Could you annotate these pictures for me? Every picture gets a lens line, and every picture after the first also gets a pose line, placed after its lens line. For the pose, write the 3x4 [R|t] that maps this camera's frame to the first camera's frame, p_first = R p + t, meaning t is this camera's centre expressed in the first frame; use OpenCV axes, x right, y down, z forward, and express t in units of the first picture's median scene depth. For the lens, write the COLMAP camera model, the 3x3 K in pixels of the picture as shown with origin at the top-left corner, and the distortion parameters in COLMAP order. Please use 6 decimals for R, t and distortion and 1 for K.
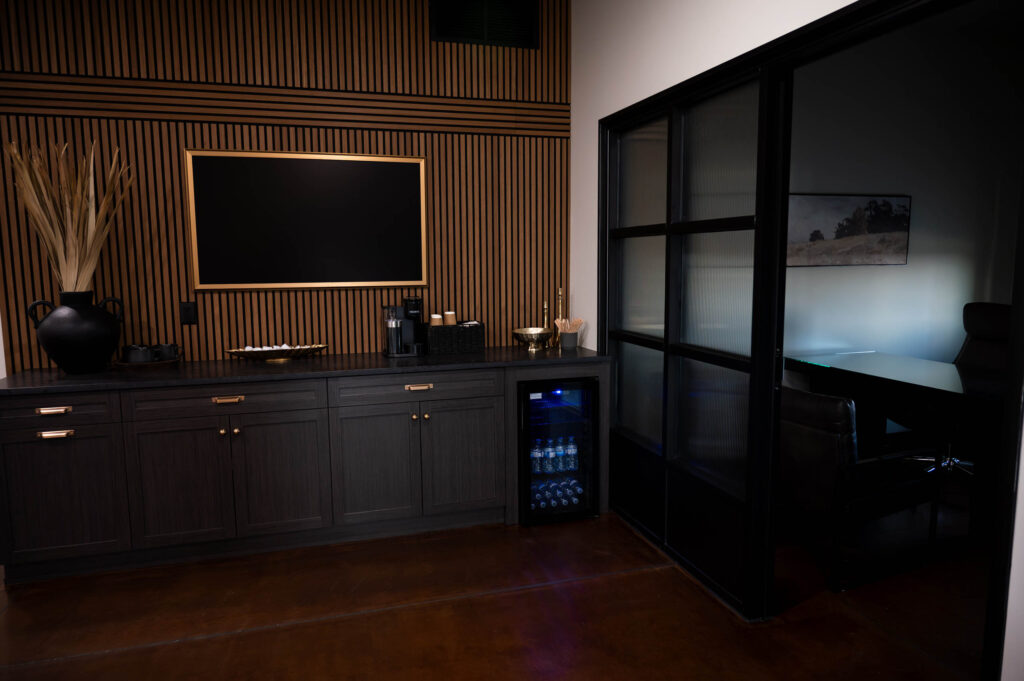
lens RADIAL K [[693.7, 0, 512.9], [0, 693.7, 337.6], [0, 0, 1]] dist [-0.007018, 0.005202]
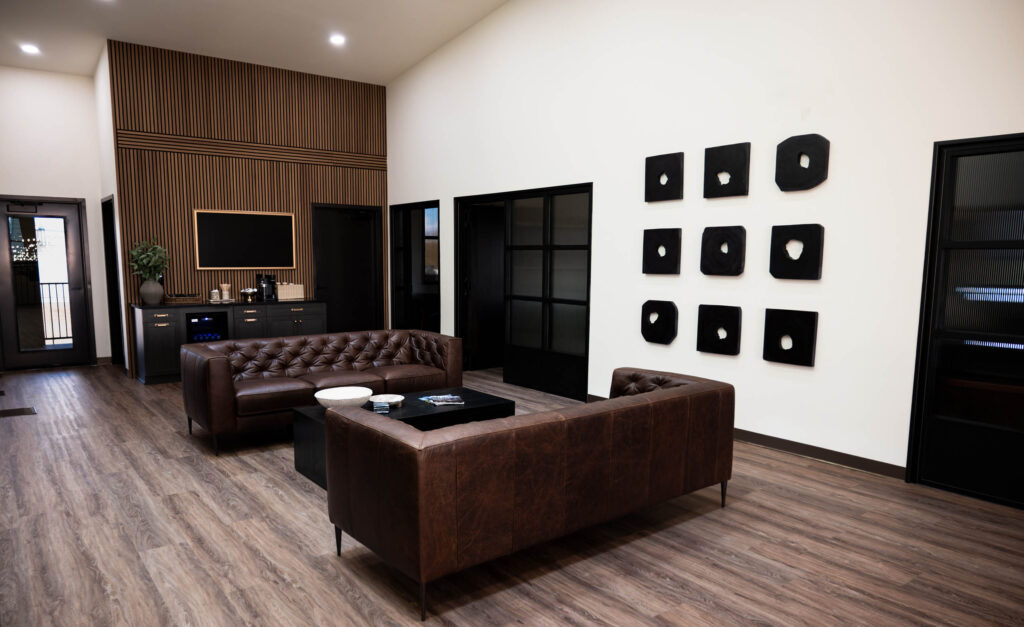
lens RADIAL K [[691.4, 0, 508.6], [0, 691.4, 342.9], [0, 0, 1]] dist [-0.008101, 0.004137]
pose [[0.937046, -0.031152, 0.347813, -0.287713], [0.027910, 0.999508, 0.014328, 0.167182], [-0.348088, -0.003719, 0.937455, -1.487644]]
